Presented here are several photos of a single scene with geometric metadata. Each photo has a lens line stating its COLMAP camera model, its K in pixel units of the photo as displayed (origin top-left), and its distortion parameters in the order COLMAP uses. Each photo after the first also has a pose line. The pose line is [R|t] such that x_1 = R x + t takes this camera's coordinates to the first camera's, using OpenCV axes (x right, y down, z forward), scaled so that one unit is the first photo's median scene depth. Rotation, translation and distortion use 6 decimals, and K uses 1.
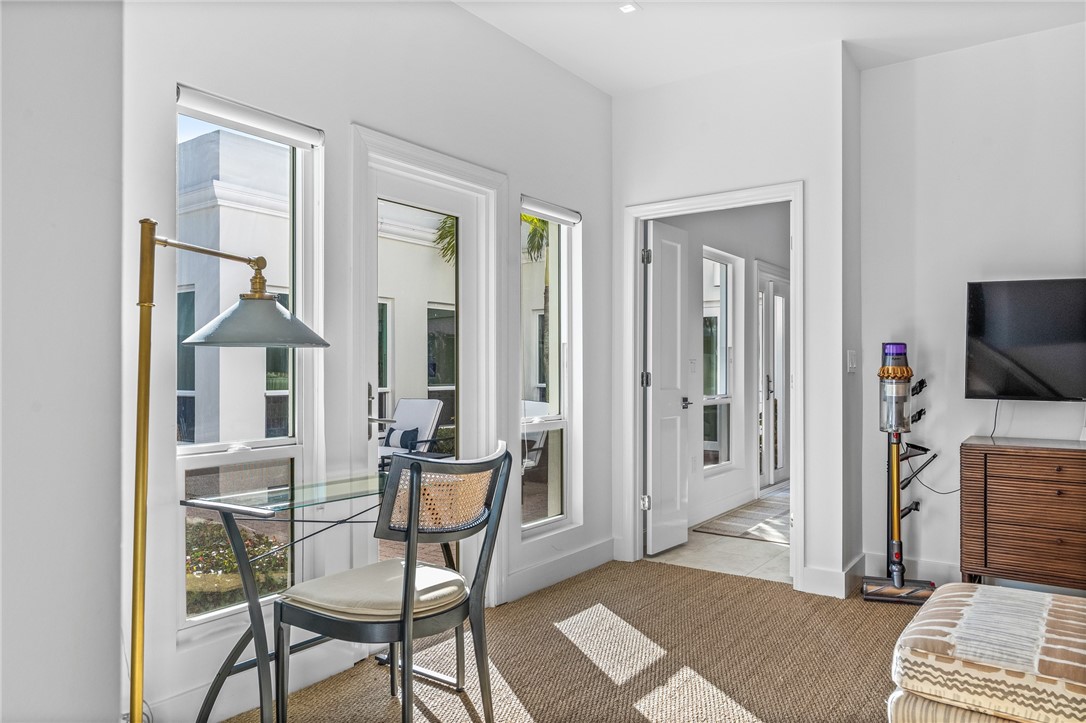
lens RADIAL K [[746.4, 0, 543.8], [0, 746.4, 363.1], [0, 0, 1]] dist [0.000080, -0.000034]
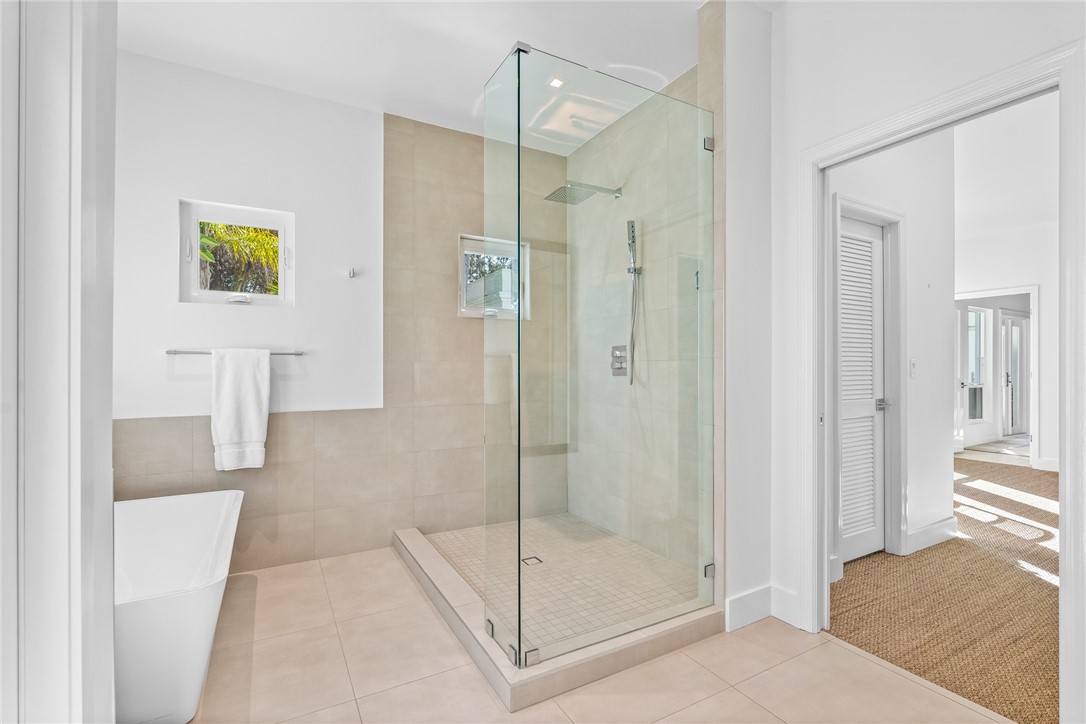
lens RADIAL K [[487.5, 0, 540.4], [0, 487.5, 366.0], [0, 0, 1]] dist [0.003450, 0.000357]
pose [[0.903730, -0.001209, -0.428101, -0.225783], [0.003741, 0.999980, 0.005073, -0.009994], [0.428086, -0.006186, 0.903717, -0.576006]]
